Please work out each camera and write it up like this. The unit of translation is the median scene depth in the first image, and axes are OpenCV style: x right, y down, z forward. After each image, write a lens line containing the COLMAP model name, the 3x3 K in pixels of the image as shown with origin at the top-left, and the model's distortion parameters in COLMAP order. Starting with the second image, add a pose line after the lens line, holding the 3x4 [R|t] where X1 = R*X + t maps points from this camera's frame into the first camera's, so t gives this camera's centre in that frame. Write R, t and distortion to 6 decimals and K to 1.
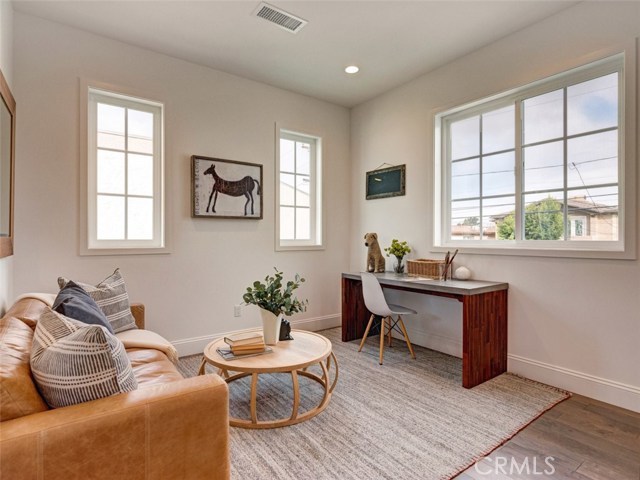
lens RADIAL K [[343.3, 0, 320.0], [0, 343.3, 240.0], [0, 0, 1]] dist [-0.001328, 0.000545]
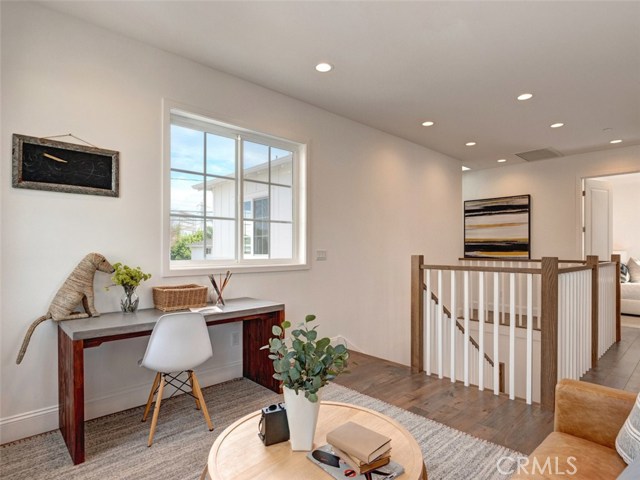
lens RADIAL K [[360.0, 0, 321.2], [0, 360.0, 247.1], [0, 0, 1]] dist [0.001406, 0.000485]
pose [[-0.128419, 0.008364, 0.991685, -0.555291], [0.012600, 0.999897, -0.006802, -0.023878], [-0.991640, 0.011622, -0.128511, 0.751099]]
